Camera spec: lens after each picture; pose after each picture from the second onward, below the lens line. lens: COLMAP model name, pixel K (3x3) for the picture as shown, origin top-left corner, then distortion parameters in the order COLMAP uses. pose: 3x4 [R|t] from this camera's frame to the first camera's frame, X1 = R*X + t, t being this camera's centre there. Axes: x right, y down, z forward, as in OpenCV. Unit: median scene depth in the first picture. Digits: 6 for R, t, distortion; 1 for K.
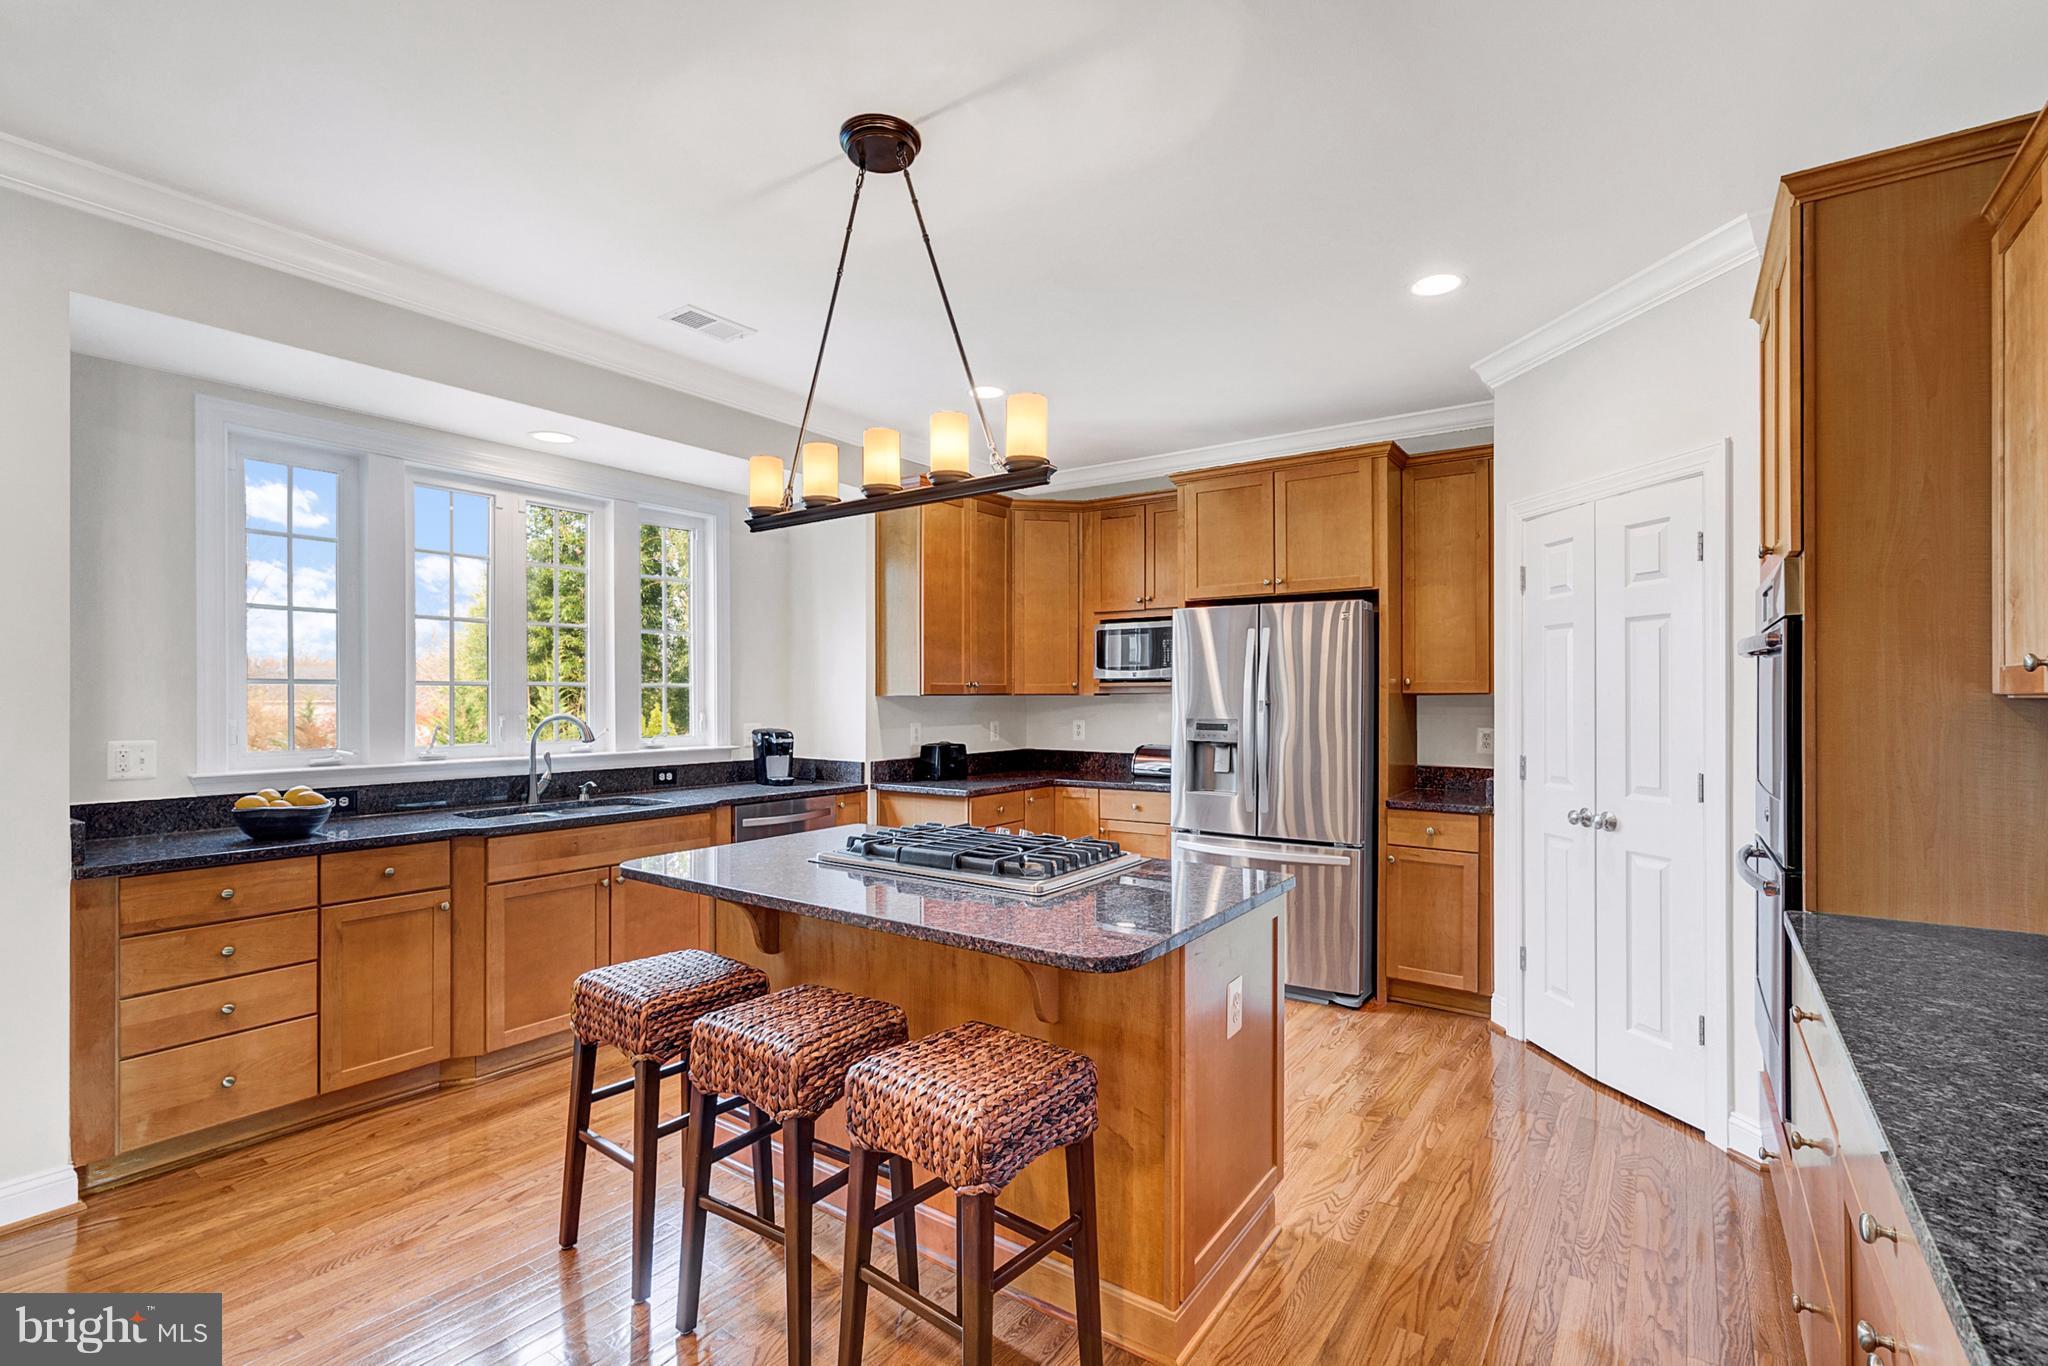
lens RADIAL K [[937.0, 0, 1024.2], [0, 937.0, 690.9], [0, 0, 1]] dist [0.014075, 0.000233]
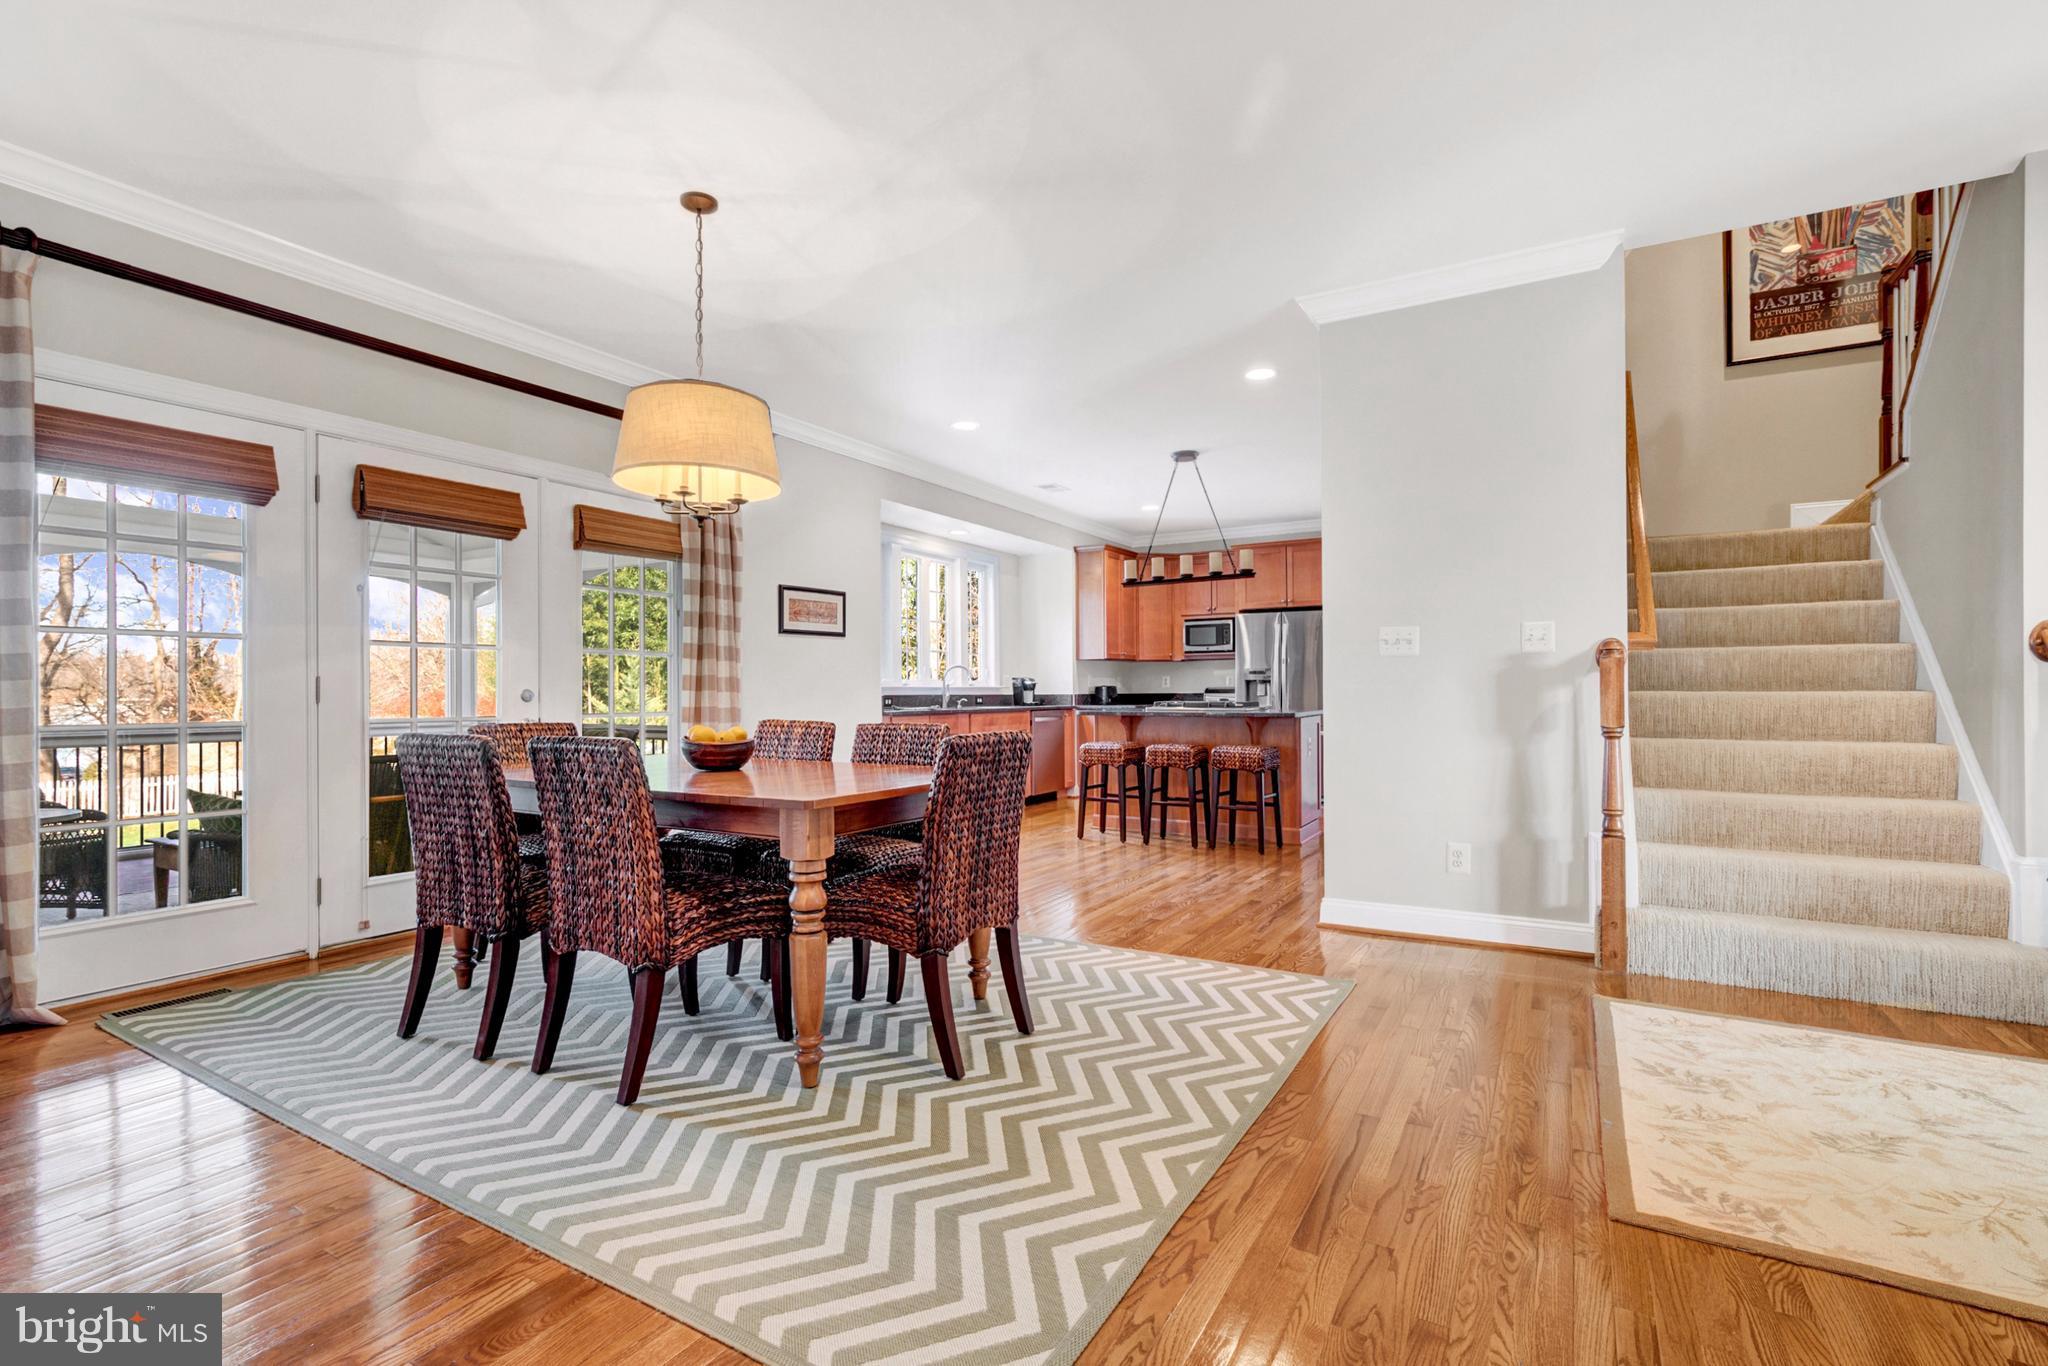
lens RADIAL K [[937.0, 0, 1024.2], [0, 937.0, 690.9], [0, 0, 1]] dist [0.014075, 0.000233]
pose [[0.995909, -0.005416, 0.090204, -0.439736], [0.005189, 0.999983, 0.002749, 0.063283], [-0.090217, -0.002270, 0.995920, -0.881321]]
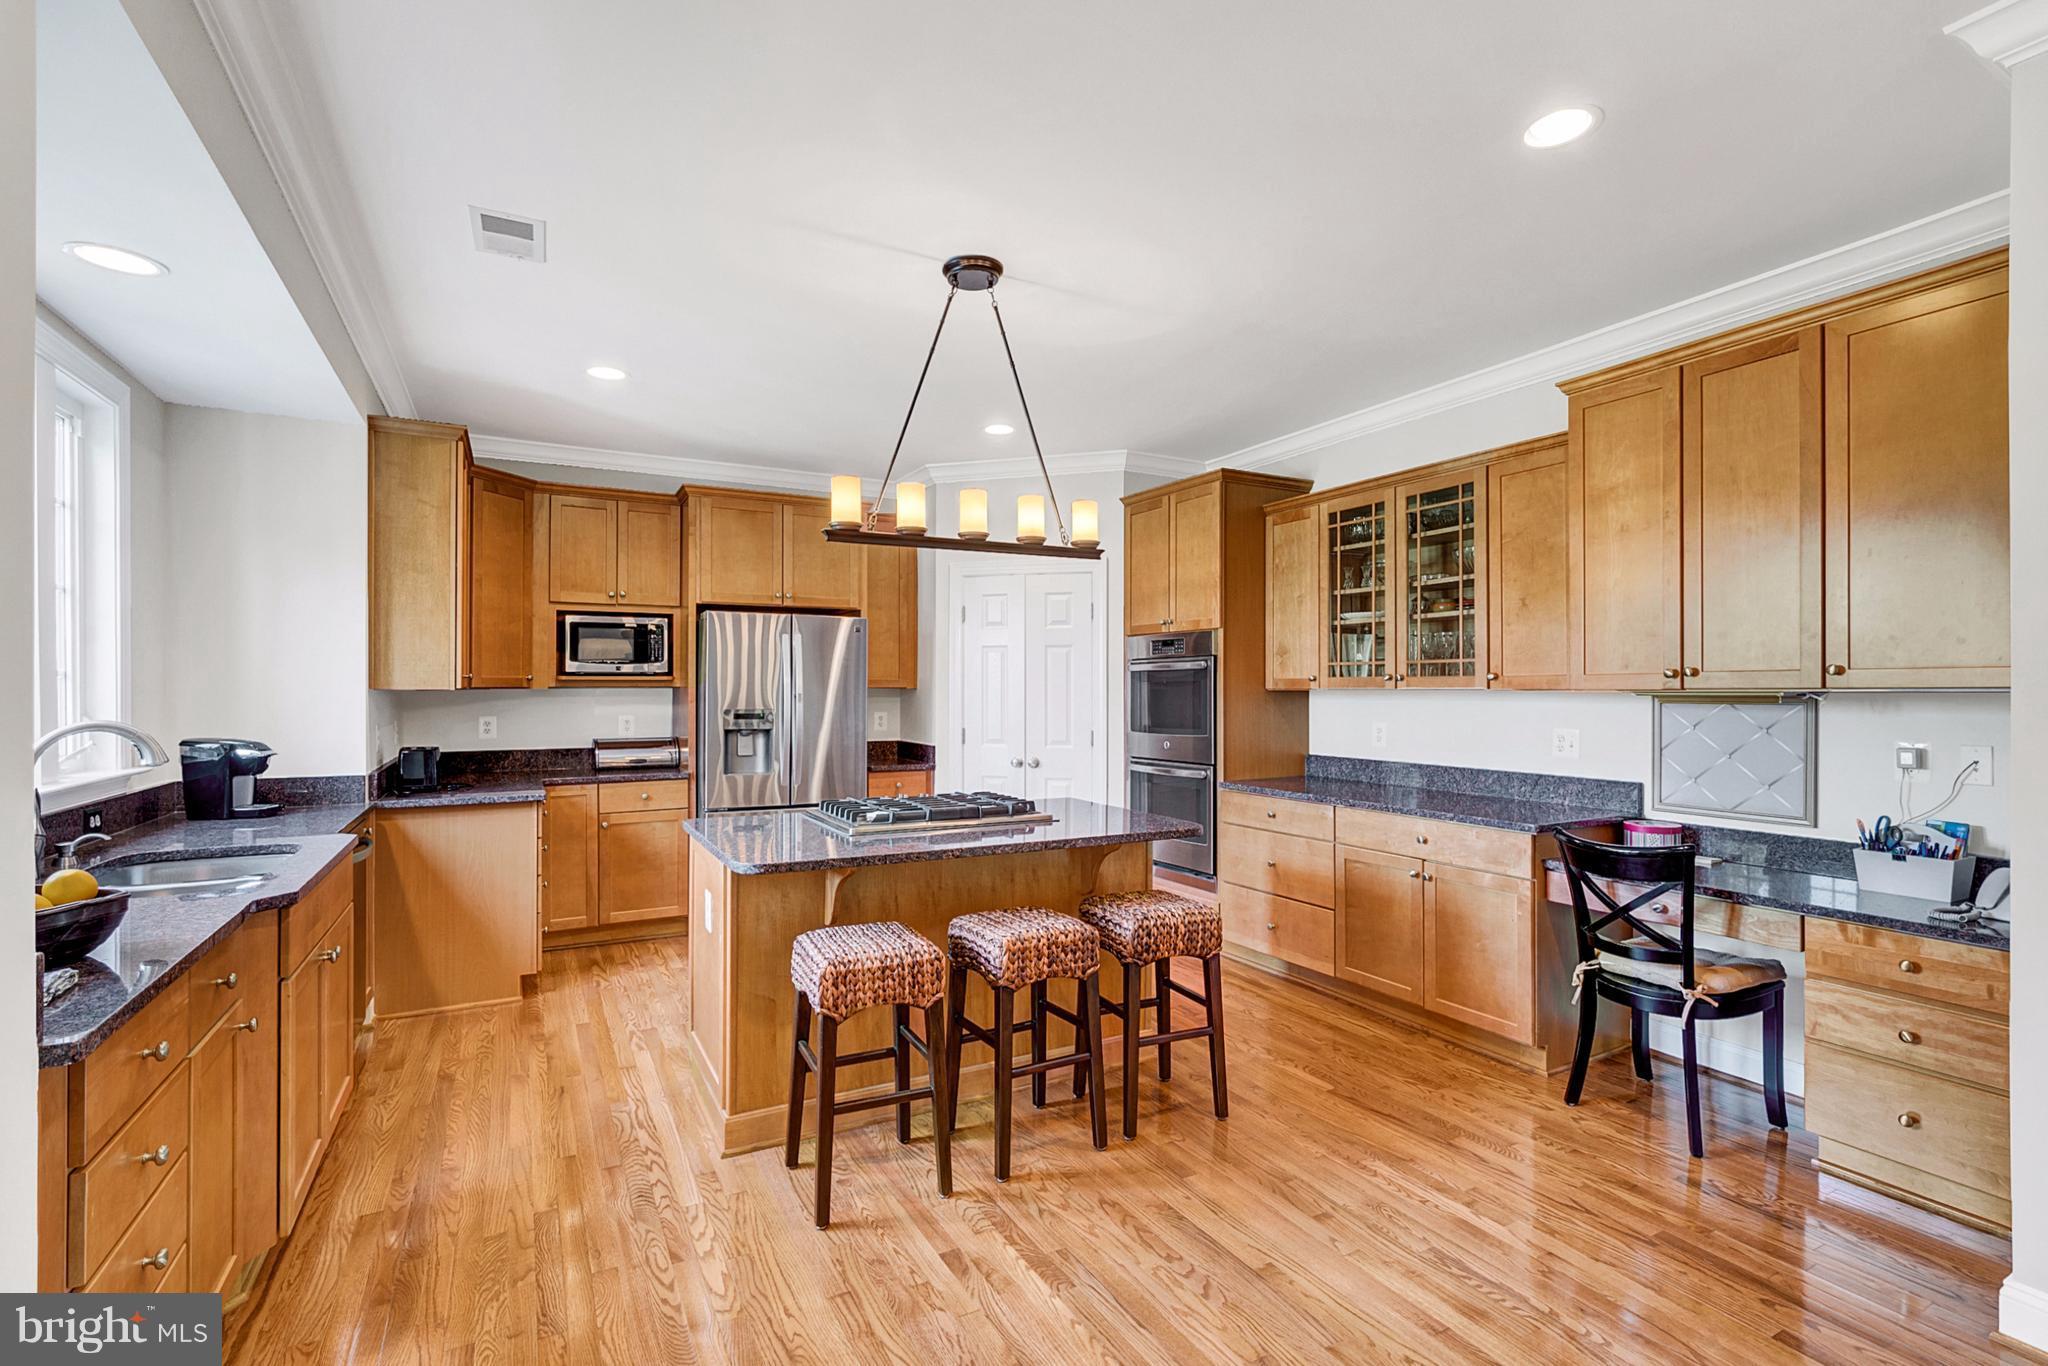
lens RADIAL K [[937.0, 0, 1024.2], [0, 937.0, 690.9], [0, 0, 1]] dist [0.014075, 0.000233]
pose [[0.443822, -0.002926, 0.896110, -0.630810], [-0.005299, 0.999969, 0.005890, -0.001423], [-0.896099, -0.007363, 0.443793, 0.168559]]
